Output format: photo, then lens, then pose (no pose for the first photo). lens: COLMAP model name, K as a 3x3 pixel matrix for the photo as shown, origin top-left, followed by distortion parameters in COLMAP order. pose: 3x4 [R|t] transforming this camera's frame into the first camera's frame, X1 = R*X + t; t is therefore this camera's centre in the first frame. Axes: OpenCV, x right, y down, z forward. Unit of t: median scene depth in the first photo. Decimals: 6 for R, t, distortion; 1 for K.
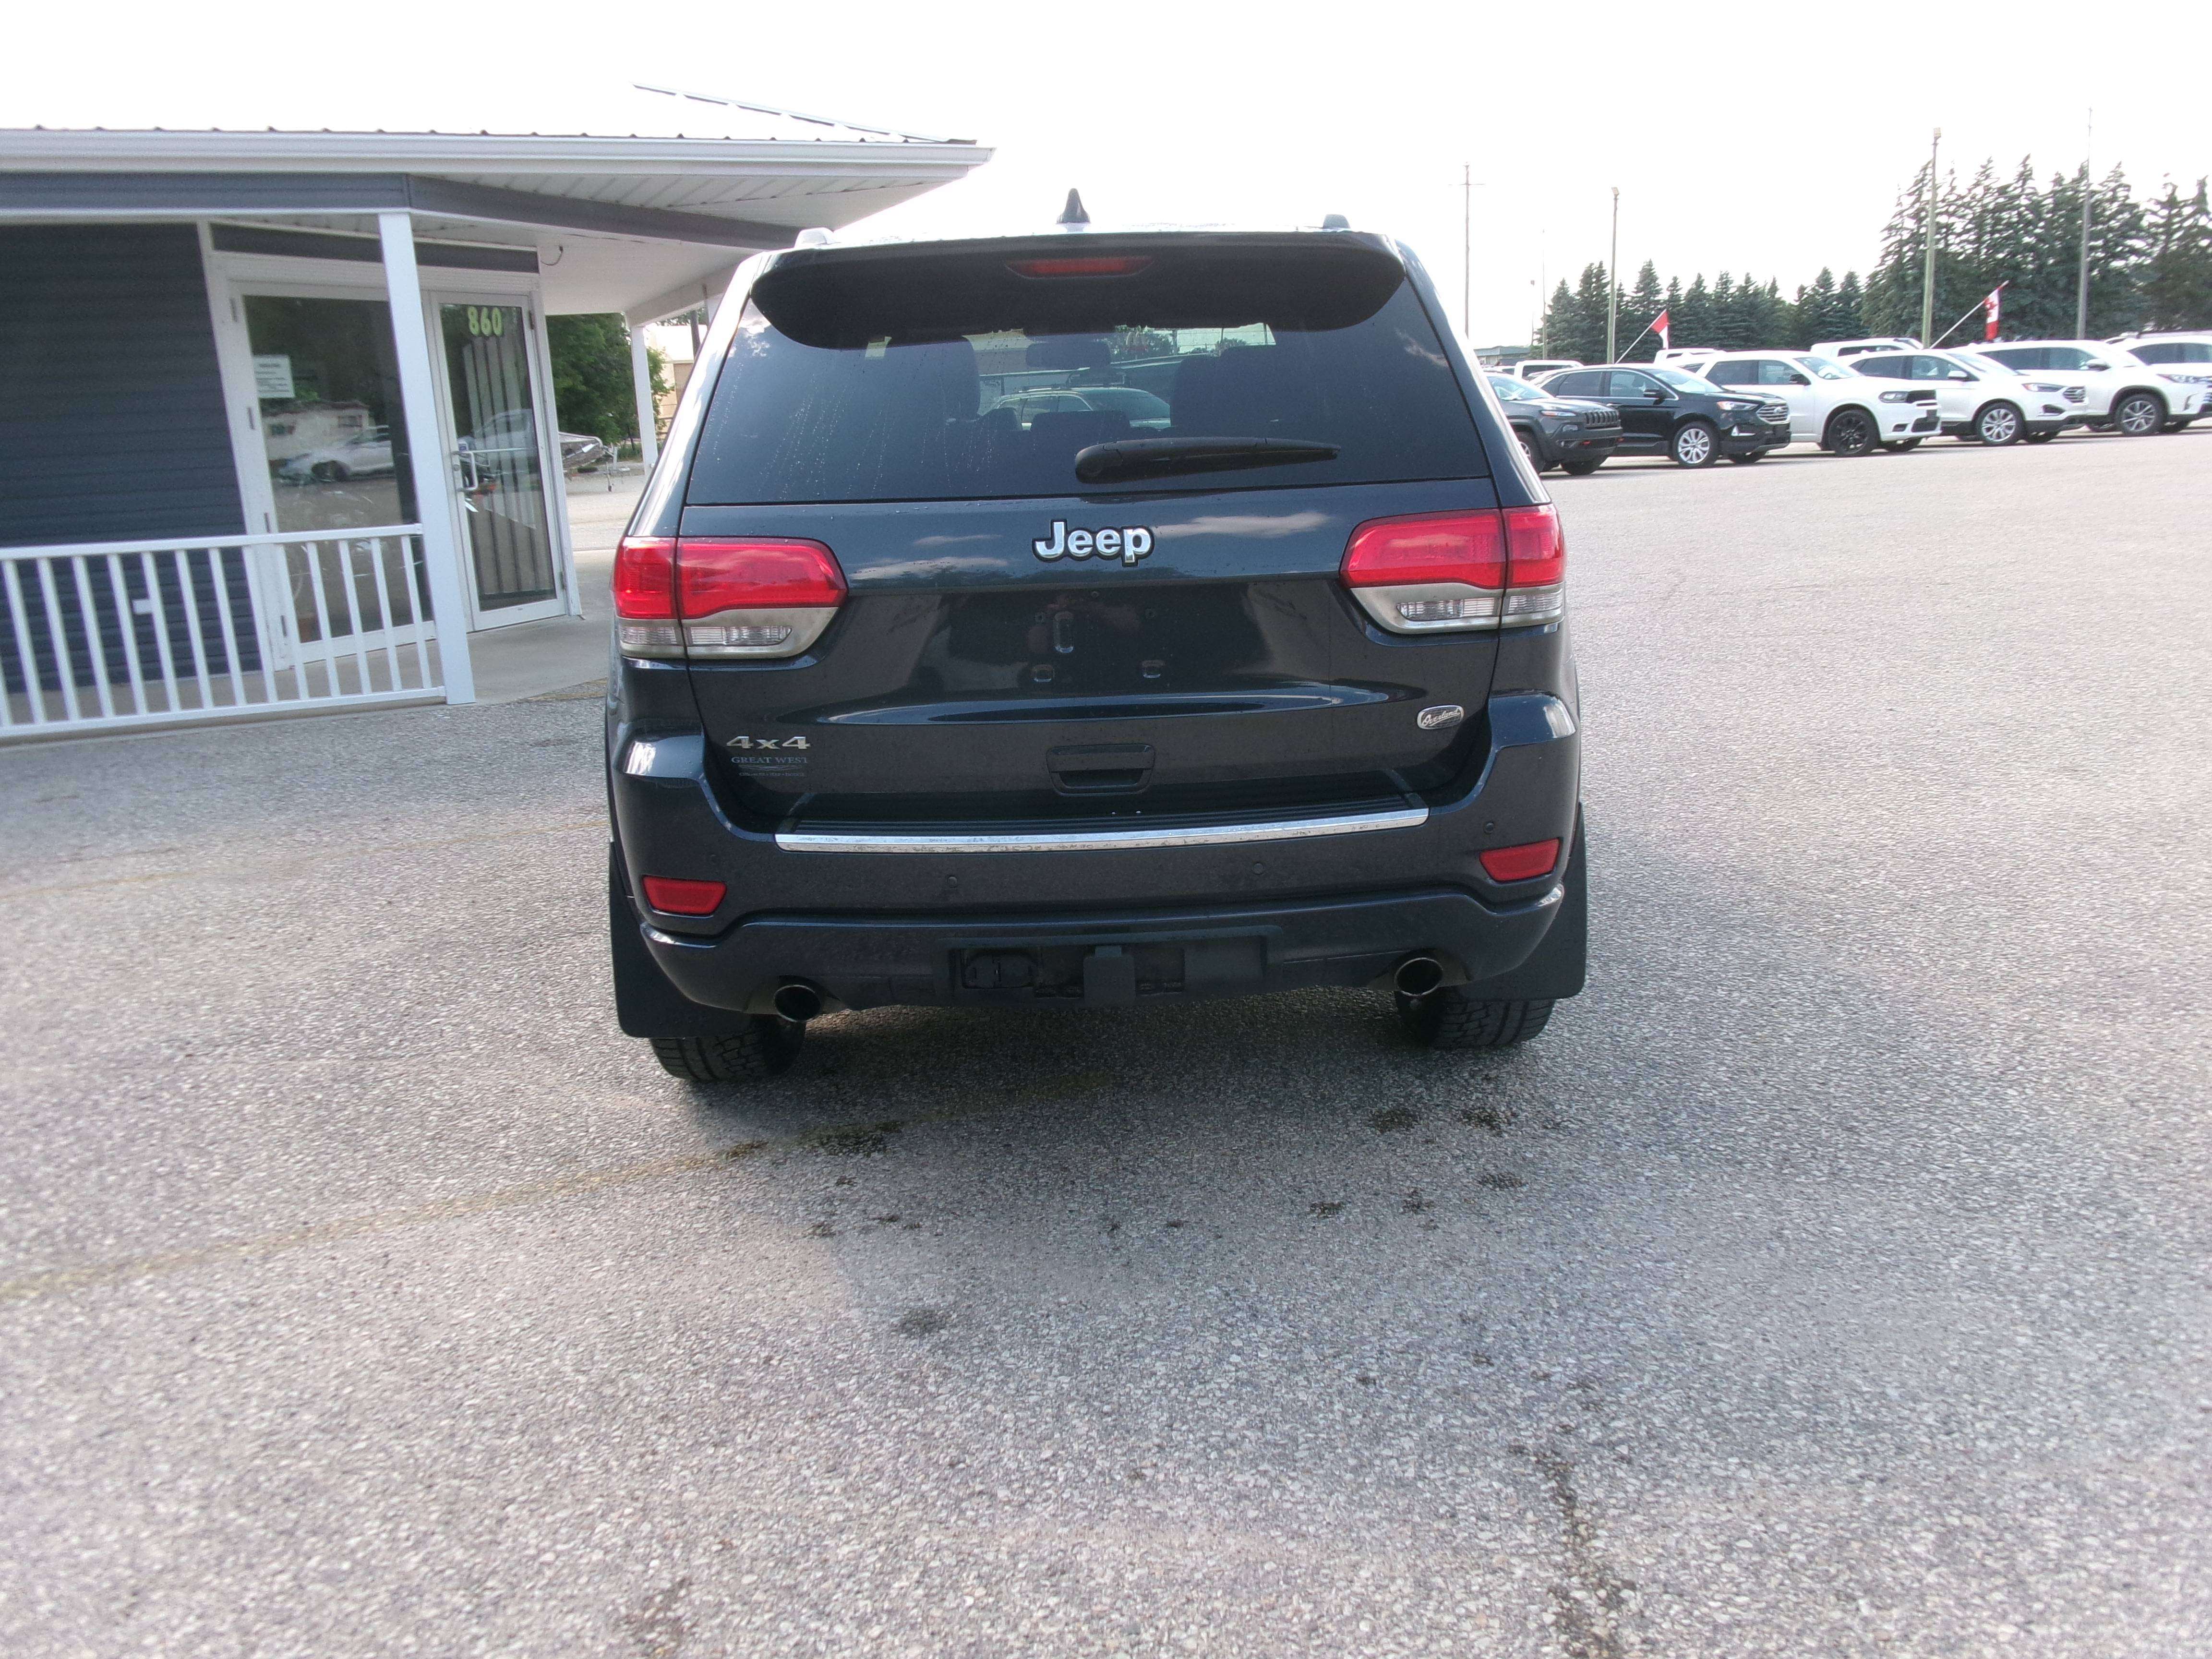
lens RADIAL K [[1721.1, 0, 1106.0], [0, 1721.1, 829.5], [0, 0, 1]] dist [-0.005709, -0.004609]
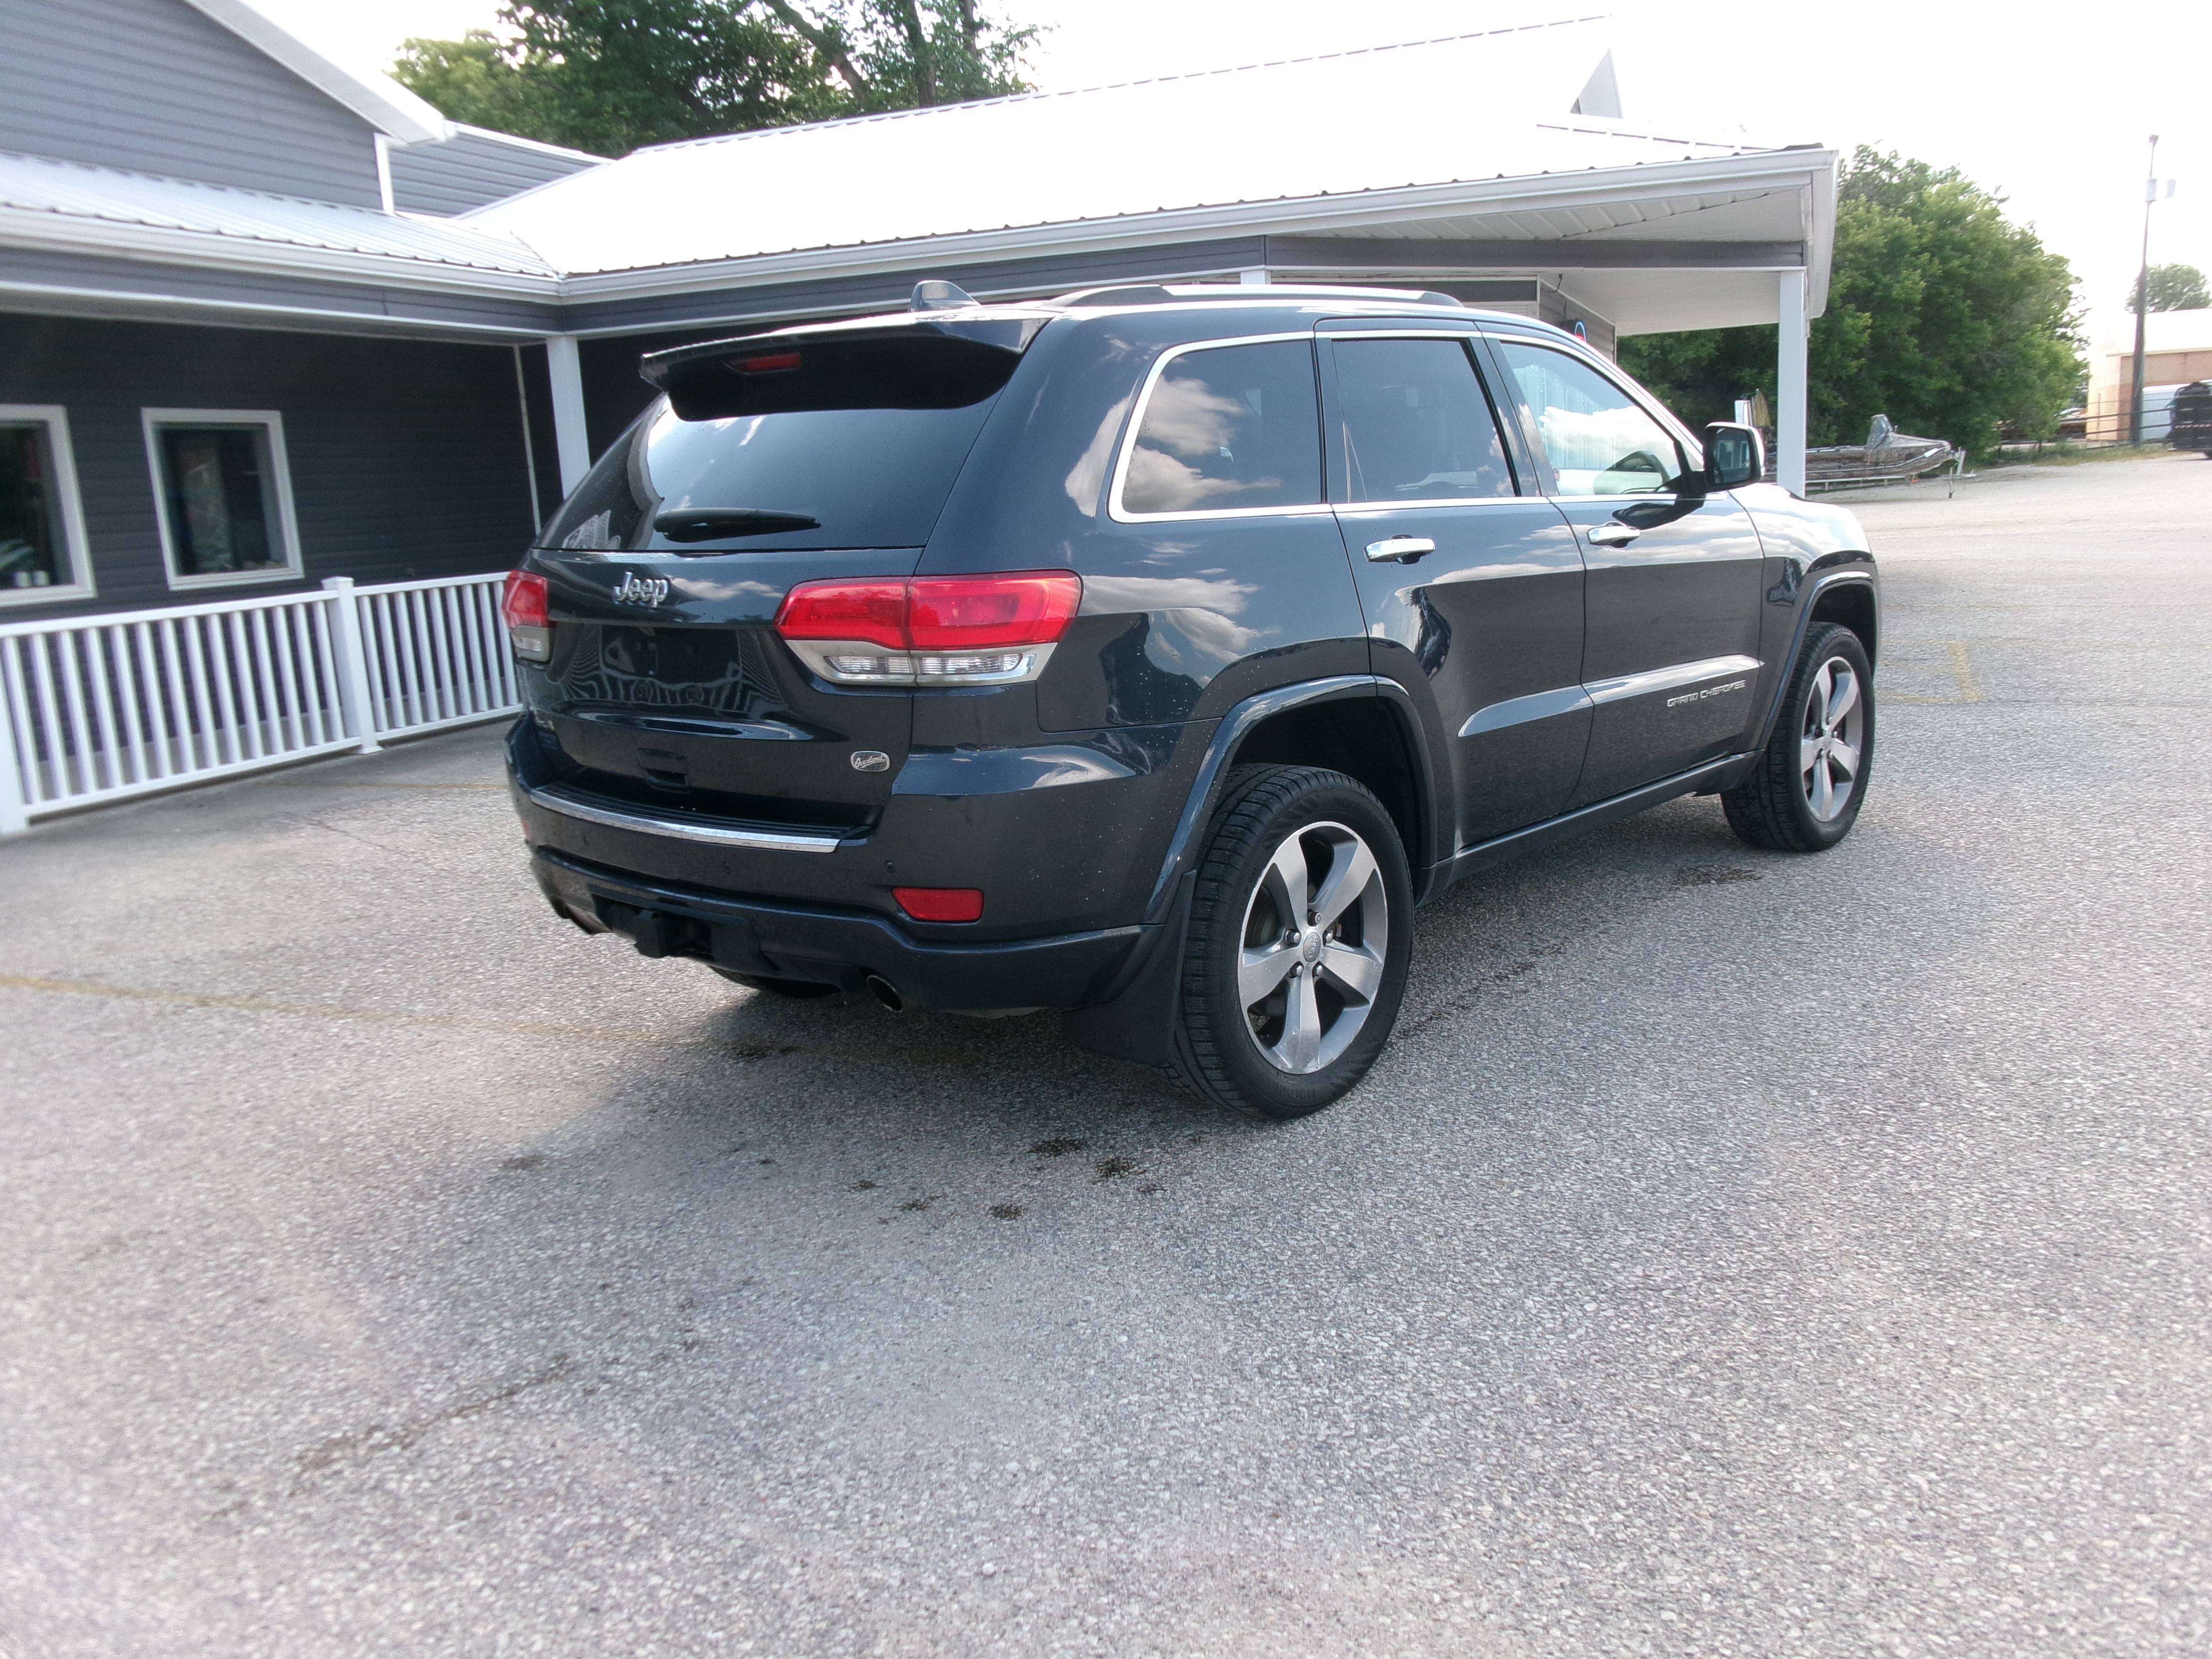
lens RADIAL K [[1701.1, 0, 1106.0], [0, 1701.1, 829.5], [0, 0, 1]] dist [-0.006112, -0.009492]
pose [[0.750902, 0.140968, -0.645194, 0.846493], [-0.141049, 0.988644, 0.051851, -0.082820], [0.645176, 0.052069, 0.762258, 0.216541]]
